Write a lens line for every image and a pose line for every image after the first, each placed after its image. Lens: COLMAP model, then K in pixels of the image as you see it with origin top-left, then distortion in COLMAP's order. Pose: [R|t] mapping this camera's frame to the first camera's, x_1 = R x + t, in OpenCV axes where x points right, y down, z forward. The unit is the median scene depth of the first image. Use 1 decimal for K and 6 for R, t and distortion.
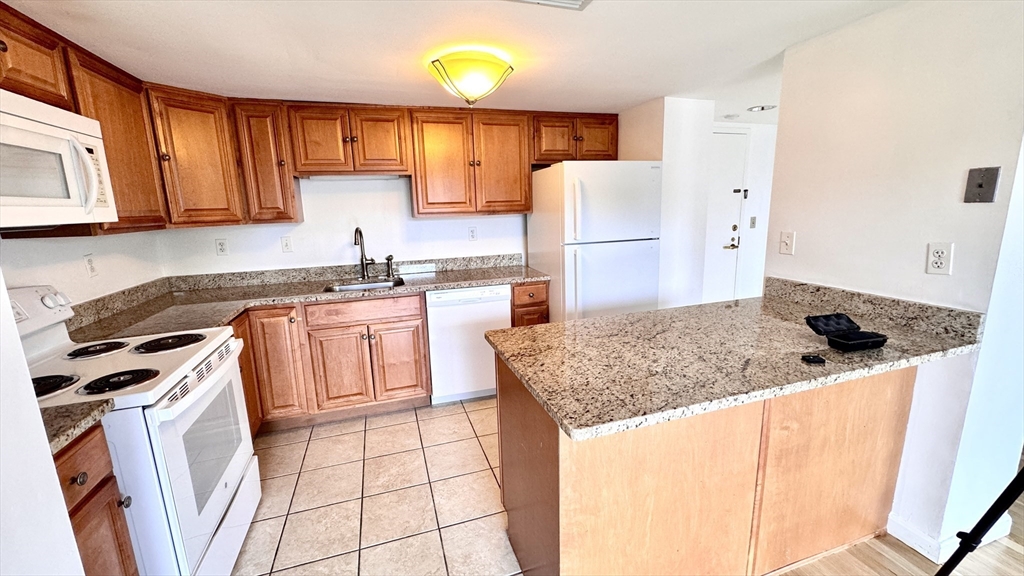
lens RADIAL K [[407.2, 0, 511.8], [0, 407.2, 284.5], [0, 0, 1]] dist [-0.000521, 0.000083]
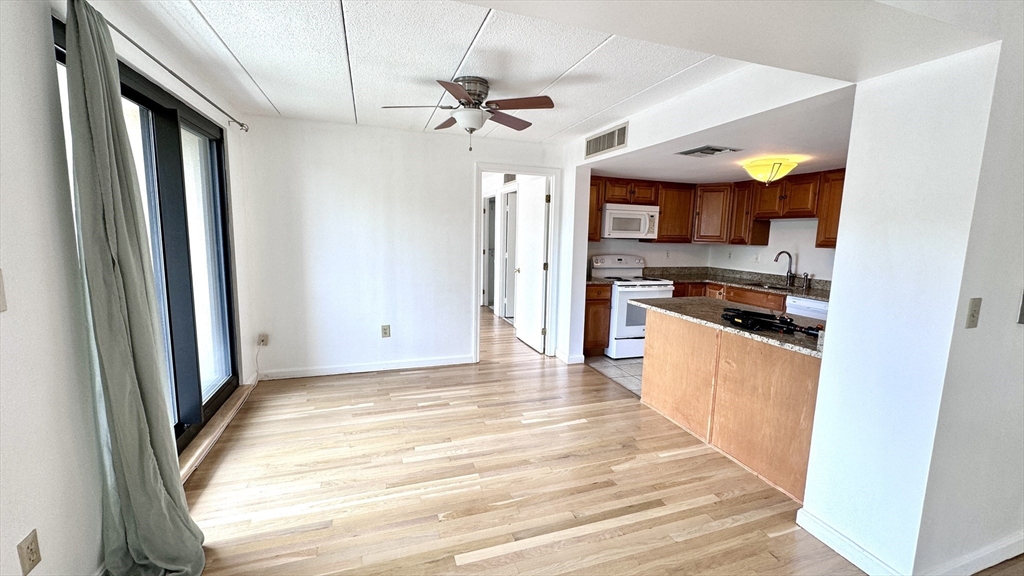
lens RADIAL K [[407.2, 0, 511.8], [0, 407.2, 284.5], [0, 0, 1]] dist [-0.000521, 0.000083]
pose [[0.008859, 0.156006, -0.987716, 1.594413], [-0.212554, 0.965476, 0.150587, -0.040844], [0.977109, 0.208609, 0.041713, -0.079464]]
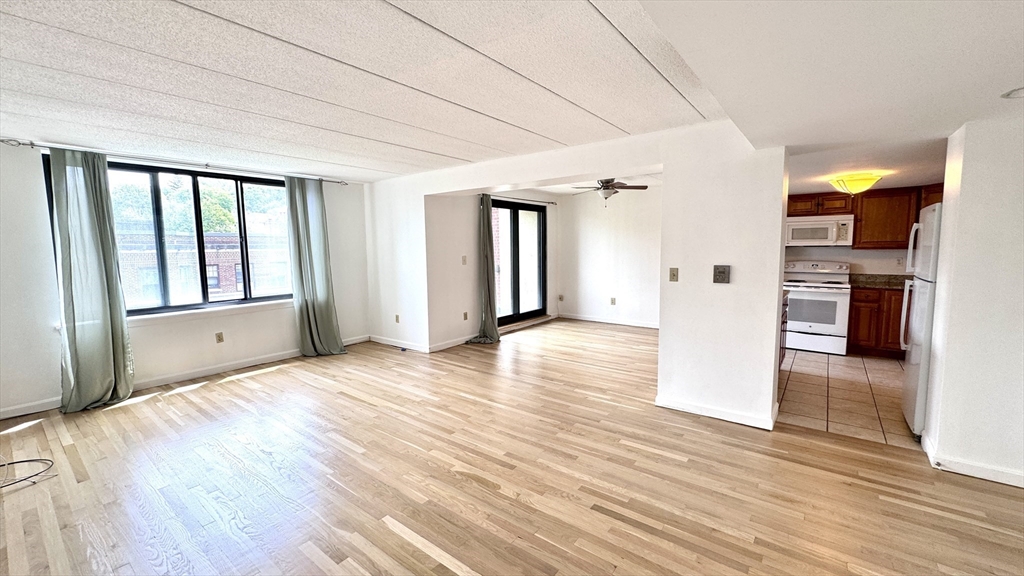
lens RADIAL K [[407.2, 0, 511.8], [0, 407.2, 284.5], [0, 0, 1]] dist [-0.000521, 0.000083]
pose [[-0.829124, 0.088862, -0.551957, 2.321260], [-0.072395, 0.961909, 0.263610, -0.392785], [0.554358, 0.258524, -0.791109, 1.650001]]
